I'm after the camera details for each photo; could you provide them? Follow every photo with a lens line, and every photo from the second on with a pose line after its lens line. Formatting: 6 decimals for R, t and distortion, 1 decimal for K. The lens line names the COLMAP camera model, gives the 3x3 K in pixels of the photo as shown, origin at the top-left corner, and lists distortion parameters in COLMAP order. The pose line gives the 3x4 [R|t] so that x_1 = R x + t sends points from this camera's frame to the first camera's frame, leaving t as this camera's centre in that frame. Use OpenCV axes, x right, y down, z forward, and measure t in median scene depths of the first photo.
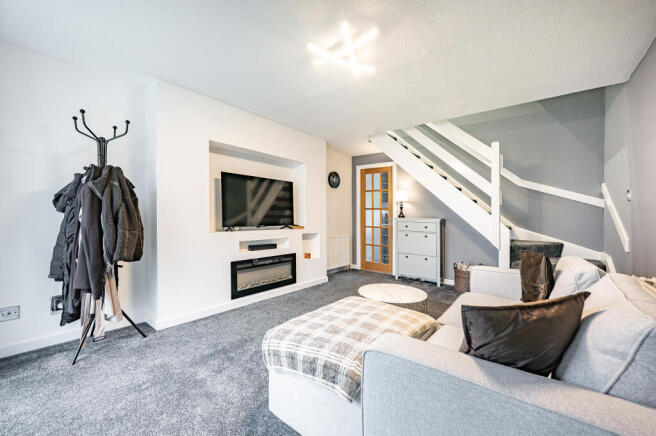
lens RADIAL K [[256.2, 0, 326.3], [0, 256.2, 214.3], [0, 0, 1]] dist [-0.002069, 0.000081]
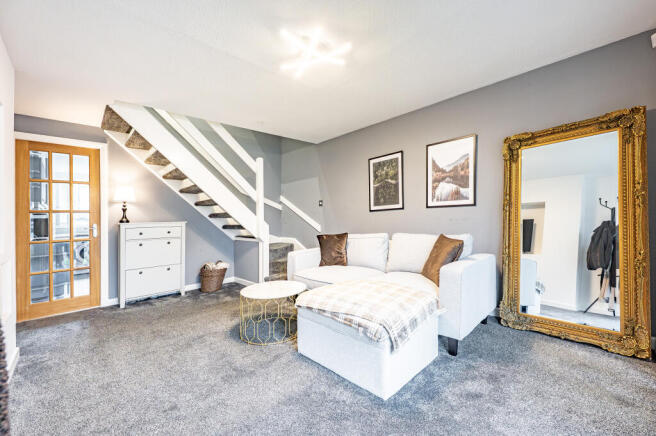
lens RADIAL K [[256.2, 0, 327.3], [0, 256.2, 215.5], [0, 0, 1]] dist [-0.002069, 0.000081]
pose [[0.169437, -0.007525, 0.985512, -0.373700], [0.029611, 0.999558, 0.002541, 0.007245], [-0.985096, 0.028752, 0.169585, 0.318464]]
